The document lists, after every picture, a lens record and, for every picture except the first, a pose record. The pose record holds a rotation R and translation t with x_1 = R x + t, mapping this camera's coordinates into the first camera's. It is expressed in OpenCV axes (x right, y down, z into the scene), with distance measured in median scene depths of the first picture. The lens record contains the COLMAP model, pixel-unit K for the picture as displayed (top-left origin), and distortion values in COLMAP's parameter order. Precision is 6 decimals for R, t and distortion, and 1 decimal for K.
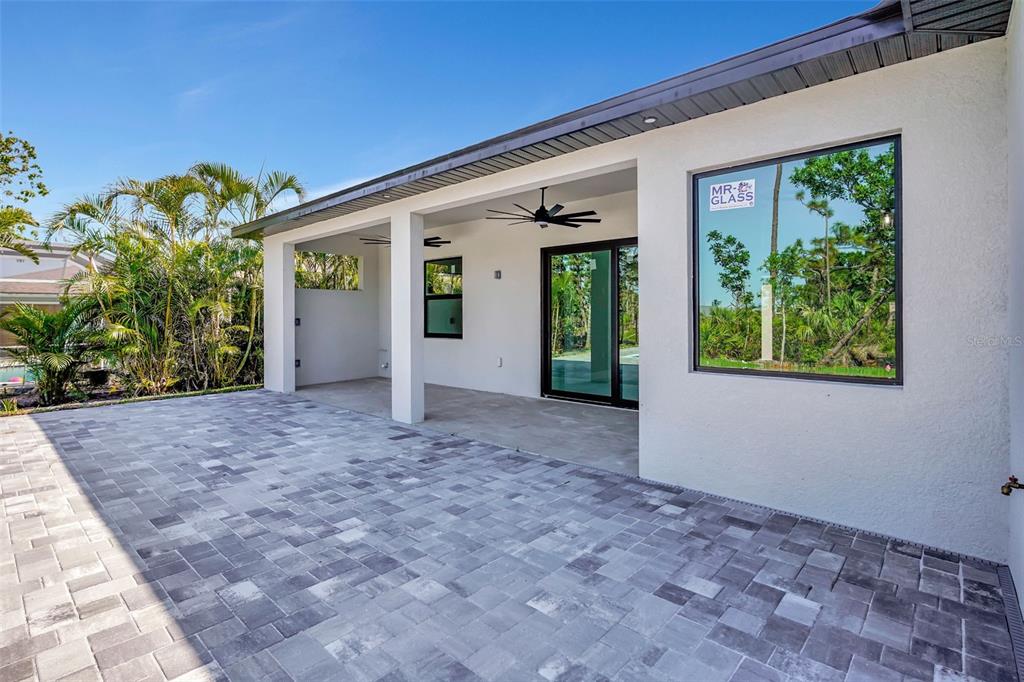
lens RADIAL K [[494.8, 0, 512.2], [0, 494.8, 324.1], [0, 0, 1]] dist [-0.002039, -0.000160]
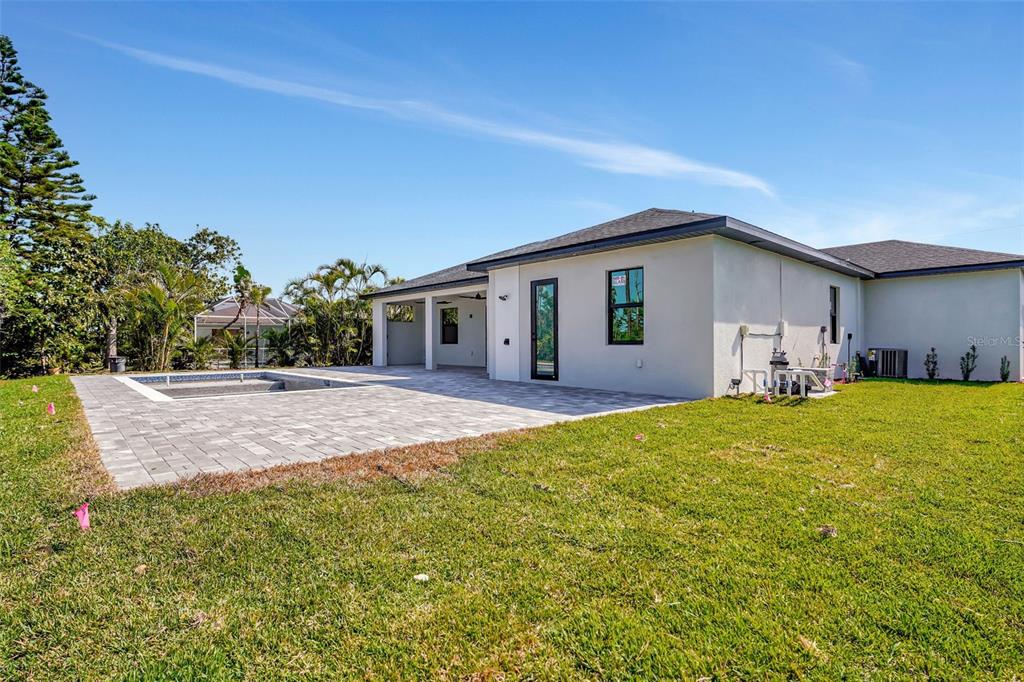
lens RADIAL K [[503.5, 0, 510.8], [0, 503.5, 350.0], [0, 0, 1]] dist [0.002369, 0.000404]
pose [[0.995470, 0.003803, -0.094996, 0.335861], [-0.002972, 0.999956, 0.008885, 0.034339], [0.095025, -0.008562, 0.995438, -1.187218]]
